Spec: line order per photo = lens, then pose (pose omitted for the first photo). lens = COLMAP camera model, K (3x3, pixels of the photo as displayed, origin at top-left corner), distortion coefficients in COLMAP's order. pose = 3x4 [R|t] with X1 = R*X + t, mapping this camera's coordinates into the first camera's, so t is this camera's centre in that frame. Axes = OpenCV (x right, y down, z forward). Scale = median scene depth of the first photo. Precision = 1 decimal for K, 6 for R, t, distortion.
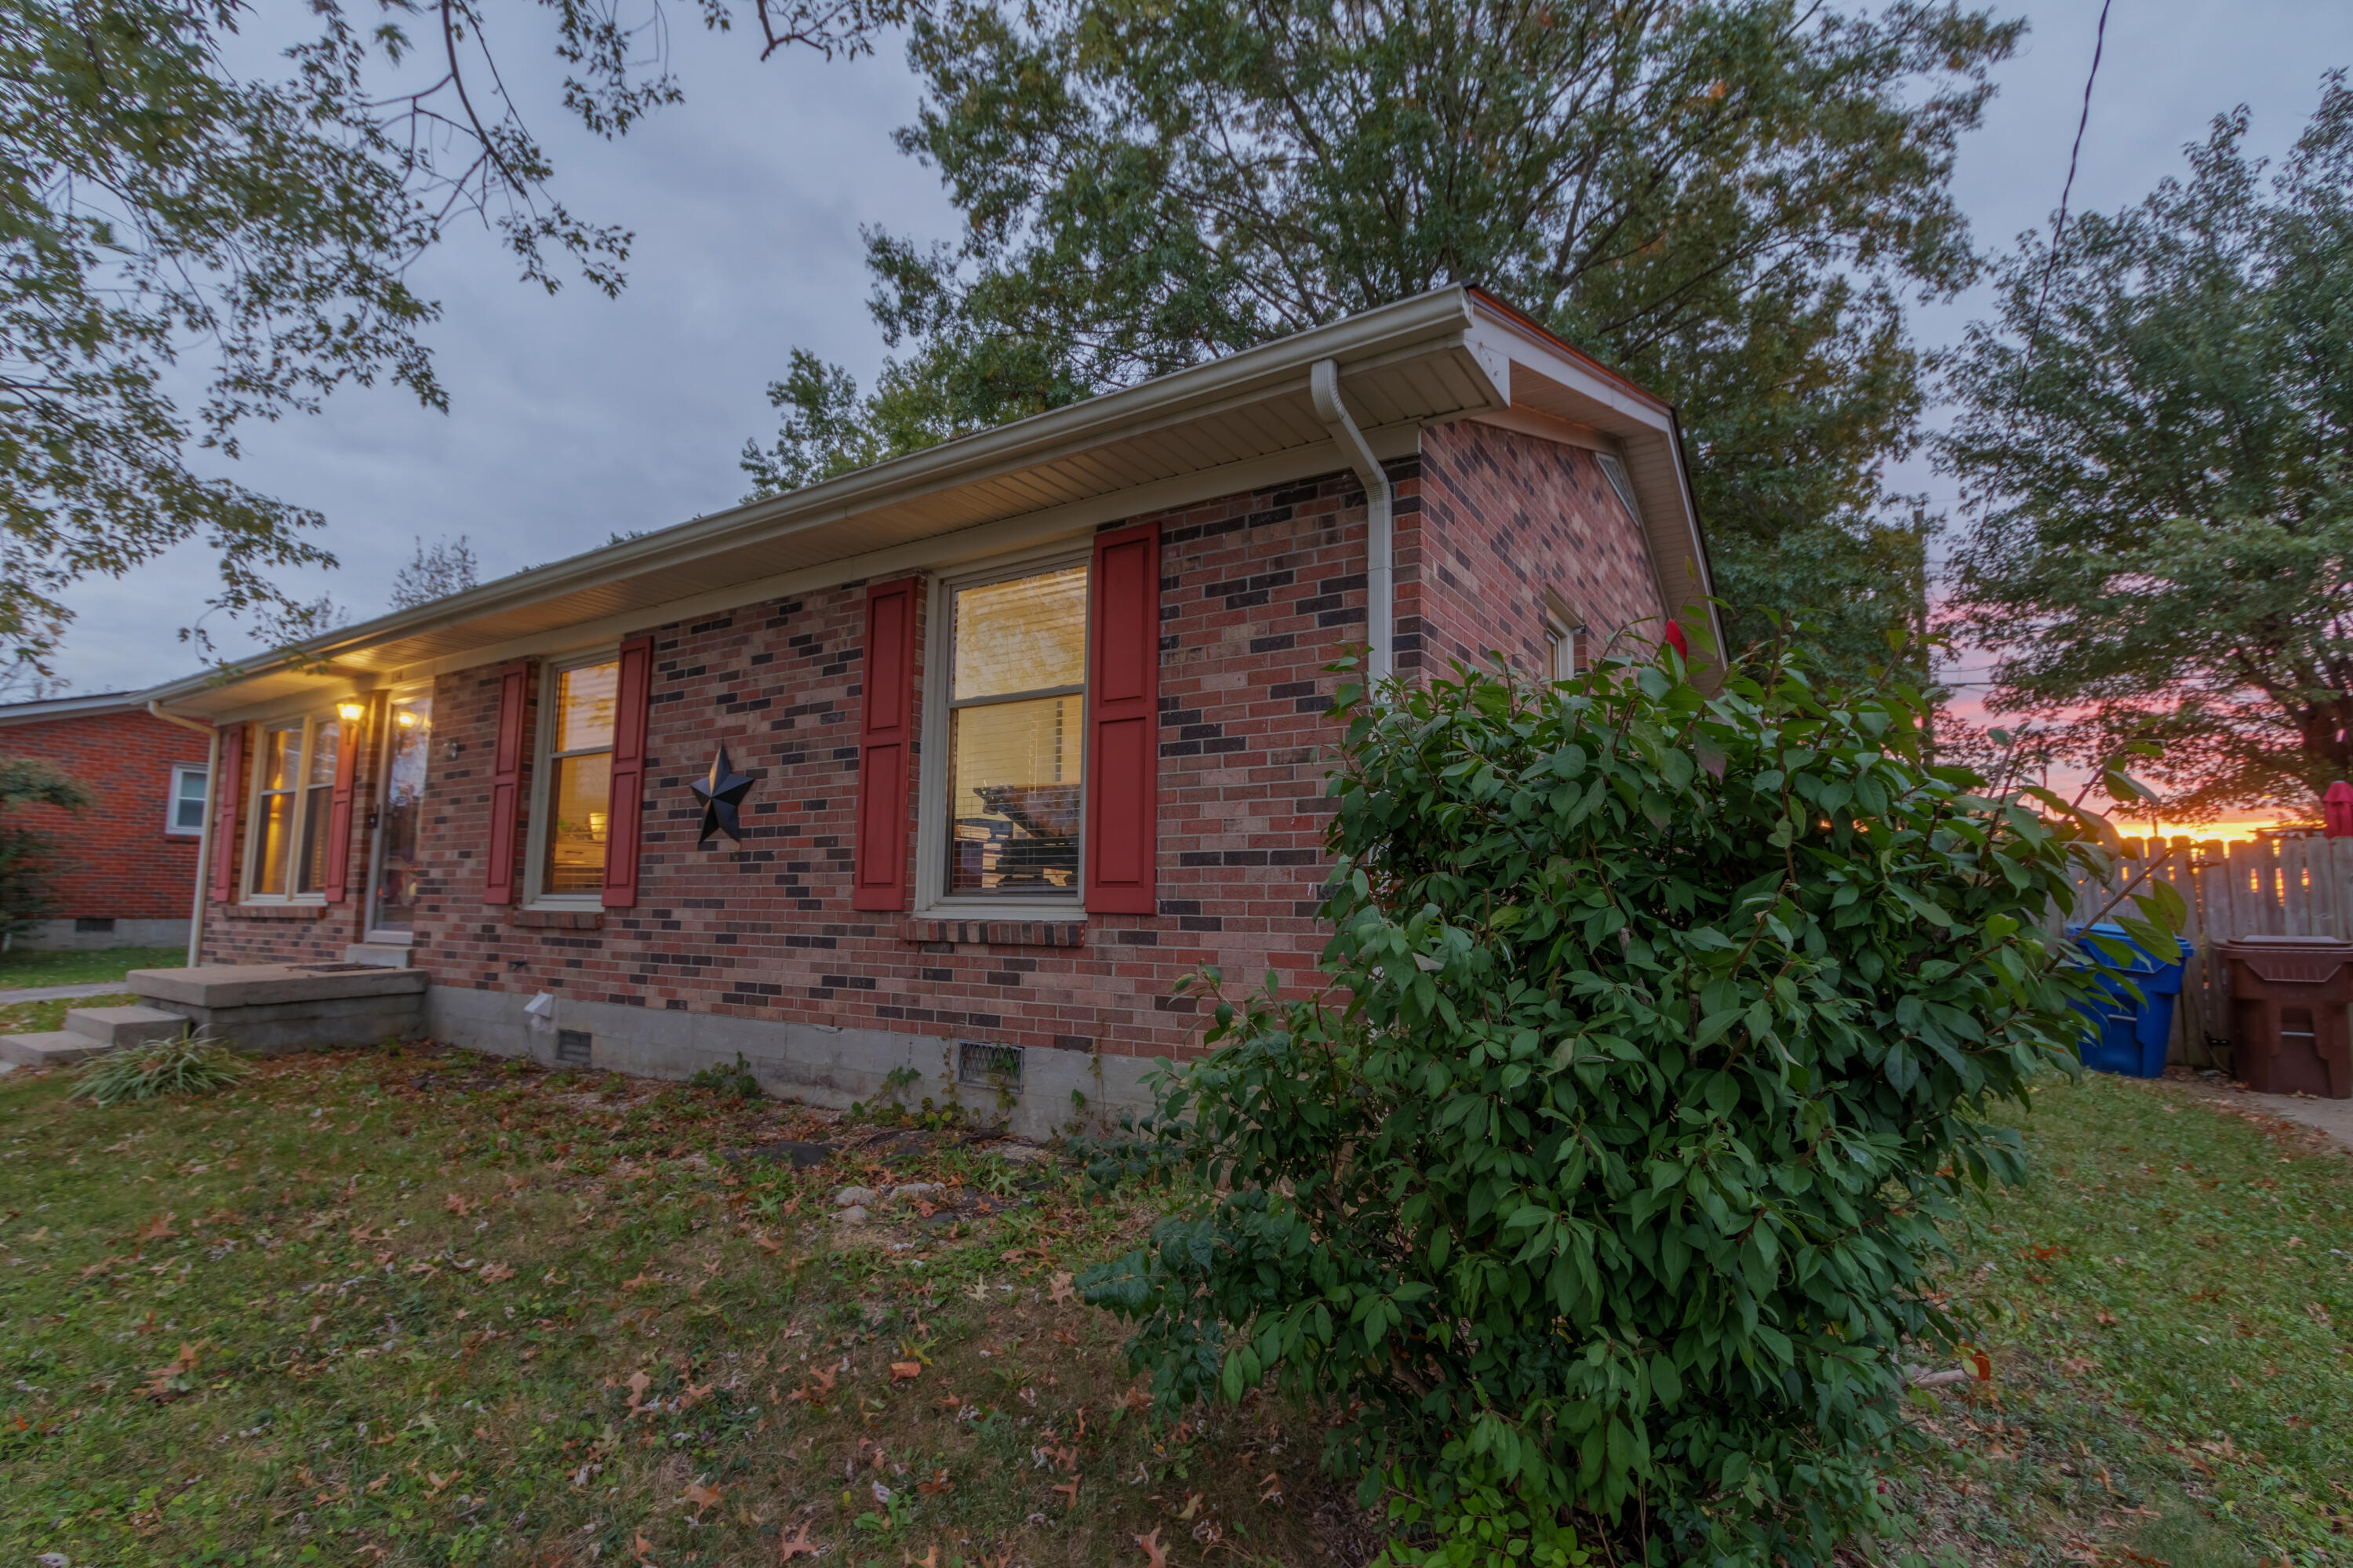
lens RADIAL K [[1044.3, 0, 1161.3], [0, 1044.3, 796.9], [0, 0, 1]] dist [0.005286, -0.000151]
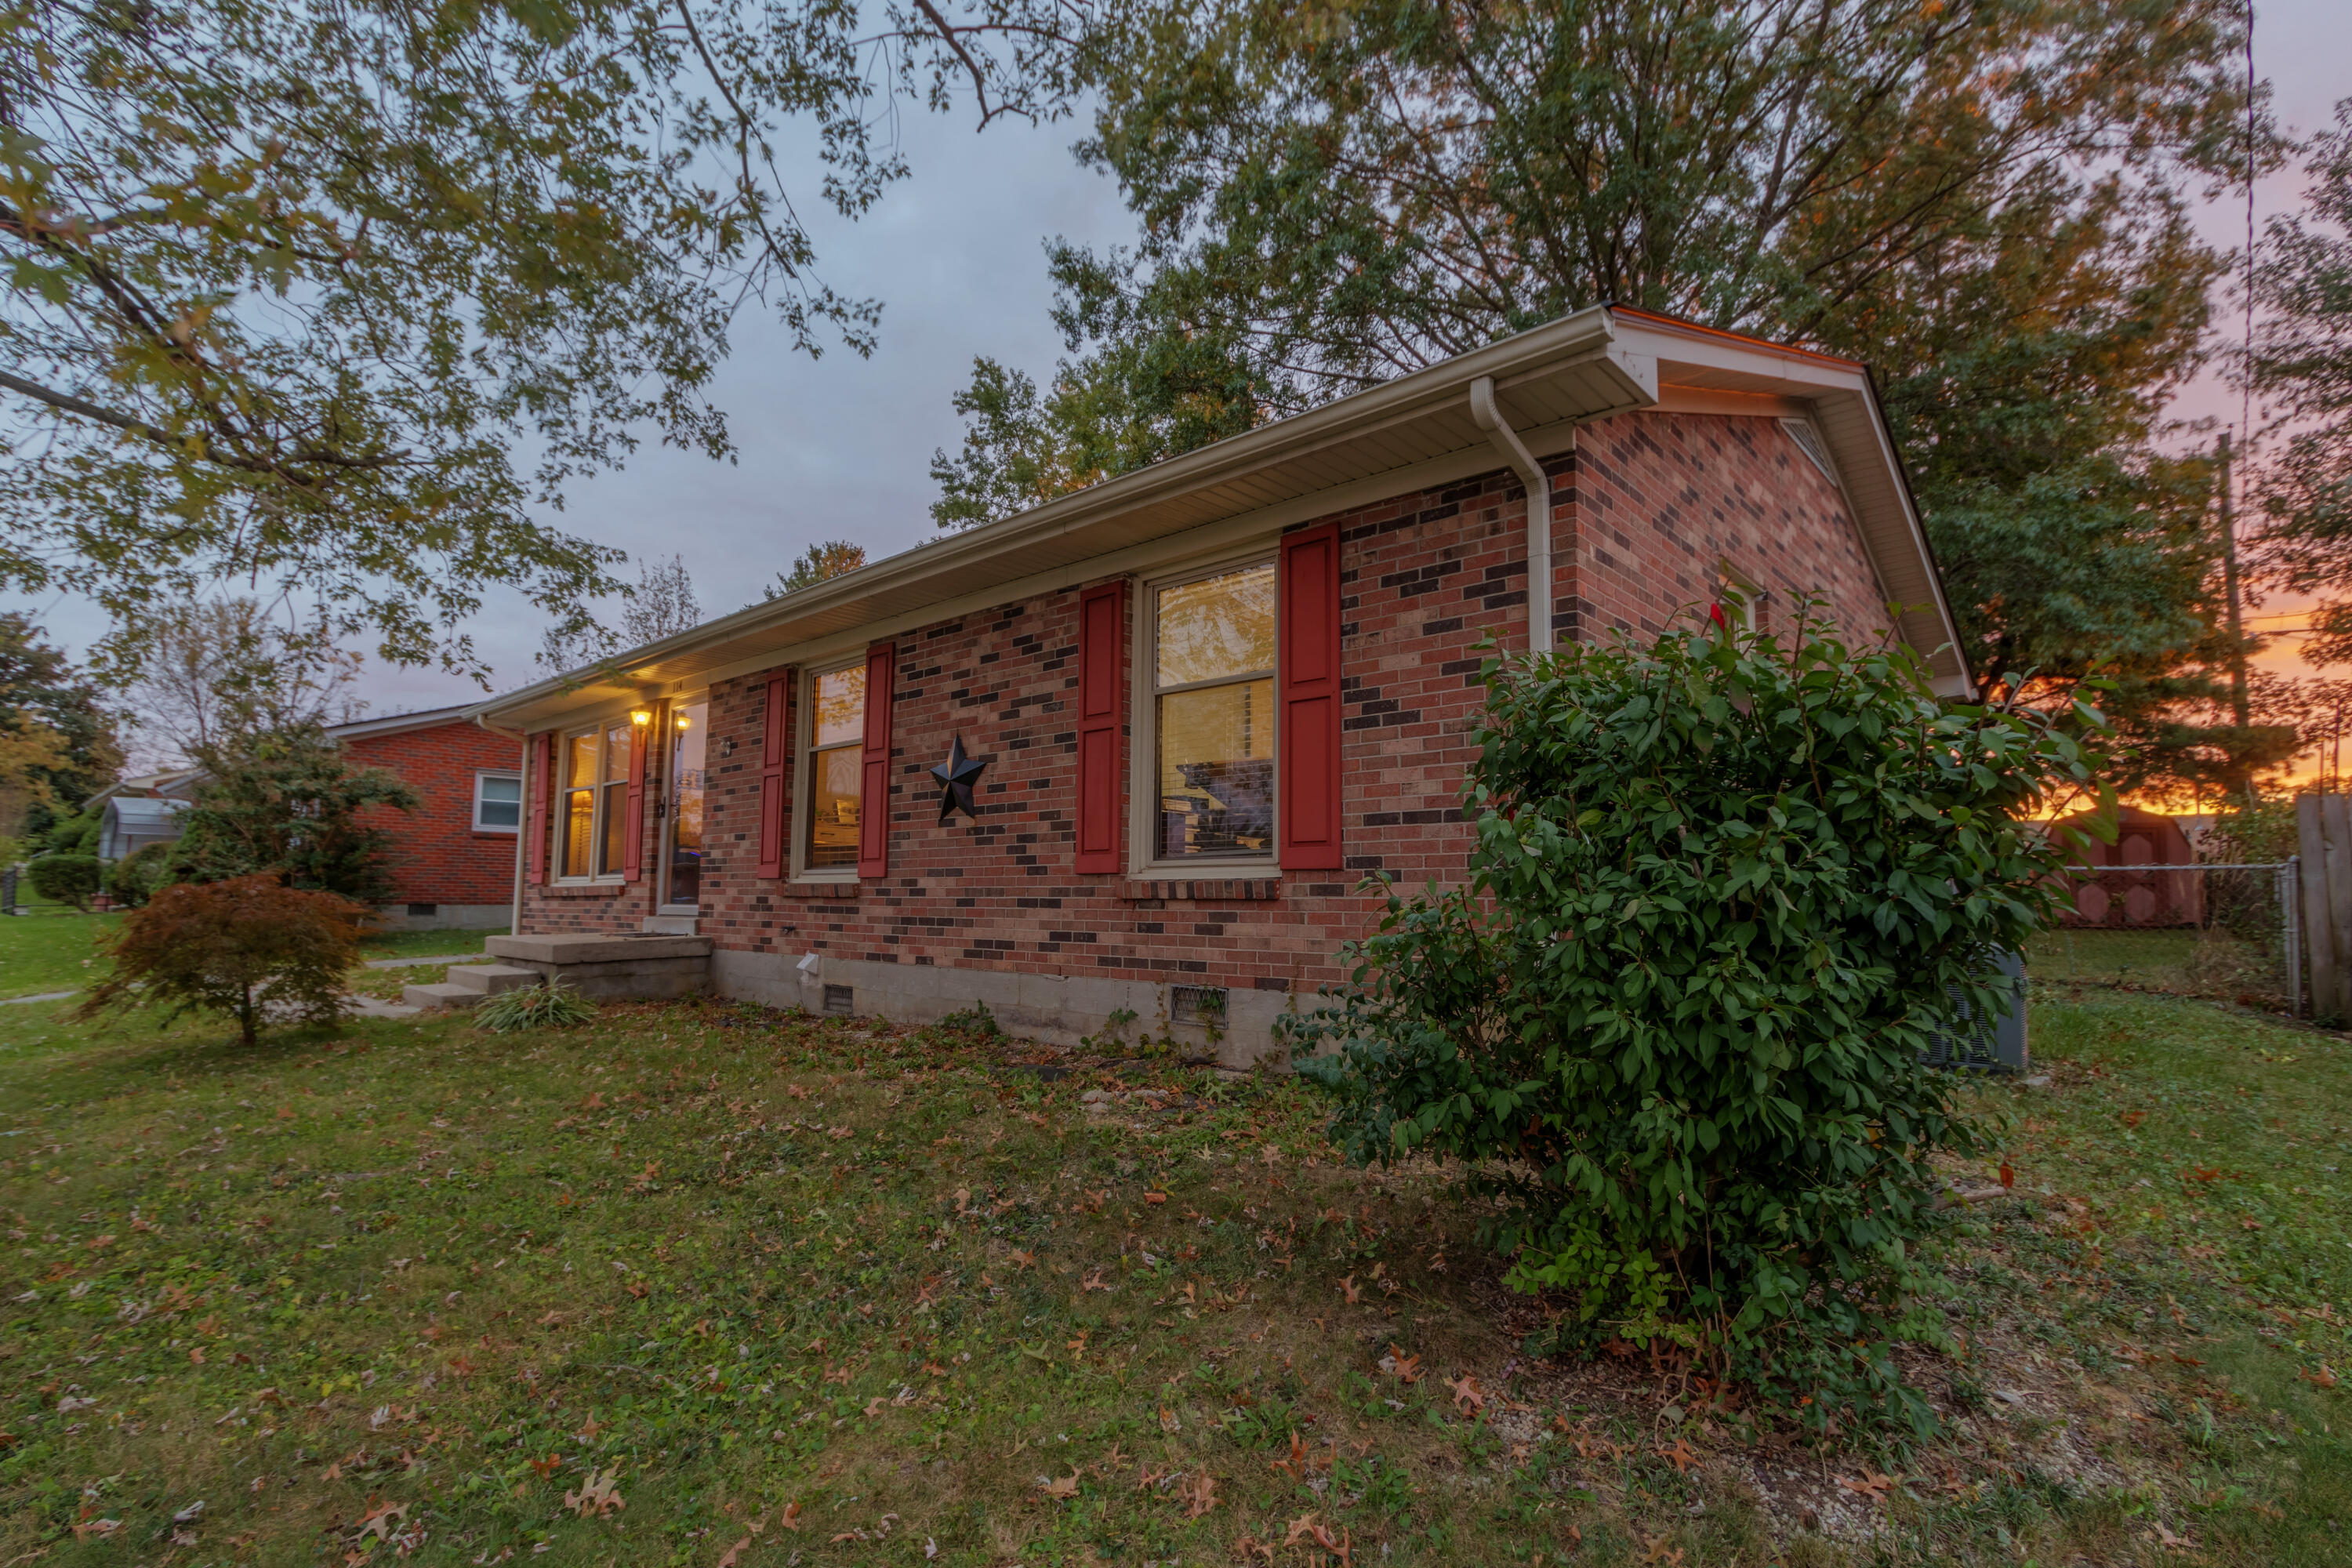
lens RADIAL K [[1079.6, 0, 1167.4], [0, 1079.6, 793.6], [0, 0, 1]] dist [0.002742, -0.000468]
pose [[0.986291, -0.019883, -0.163812, 0.000671], [0.020697, 0.999780, 0.003263, 0.016527], [0.163712, -0.006609, 0.986486, -0.137606]]
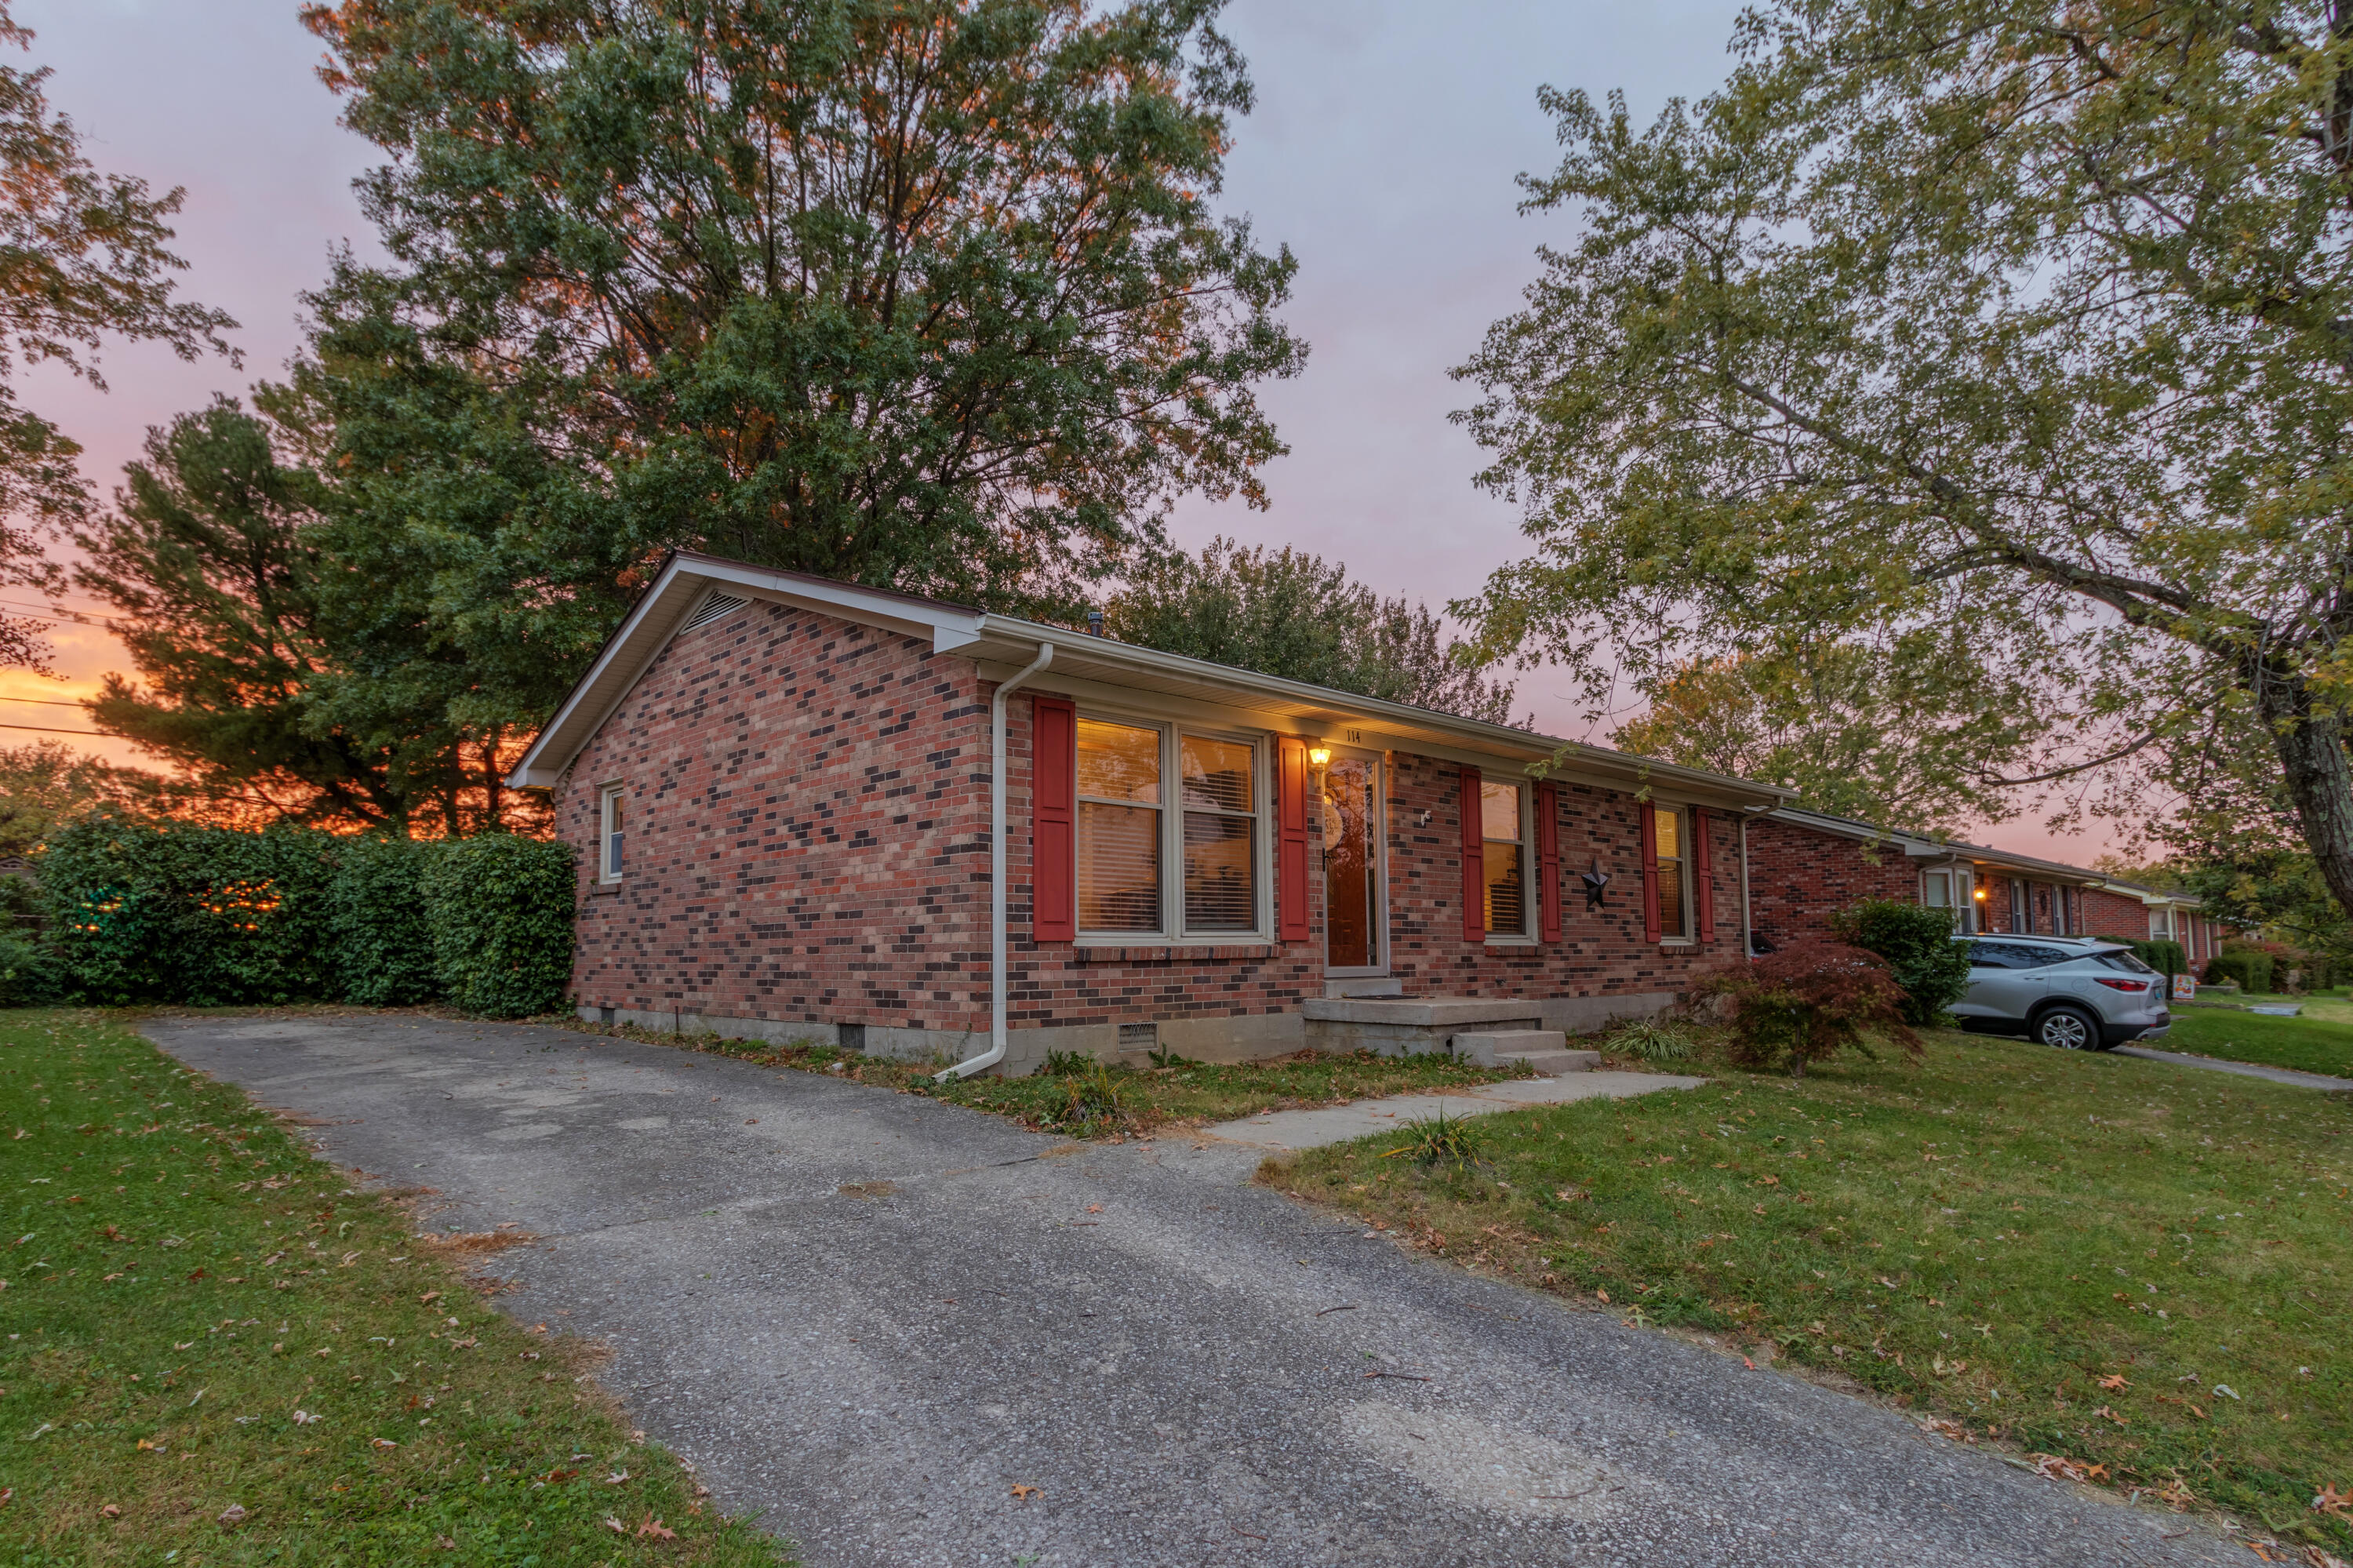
lens RADIAL K [[1460.7, 0, 1188.4], [0, 1460.7, 790.5], [0, 0, 1]] dist [0.005003, -0.000354]
pose [[0.177979, 0.093668, 0.979566, -3.301841], [-0.100053, 0.992023, -0.076681, 0.112467], [-0.978935, -0.084361, 0.185931, 1.280002]]
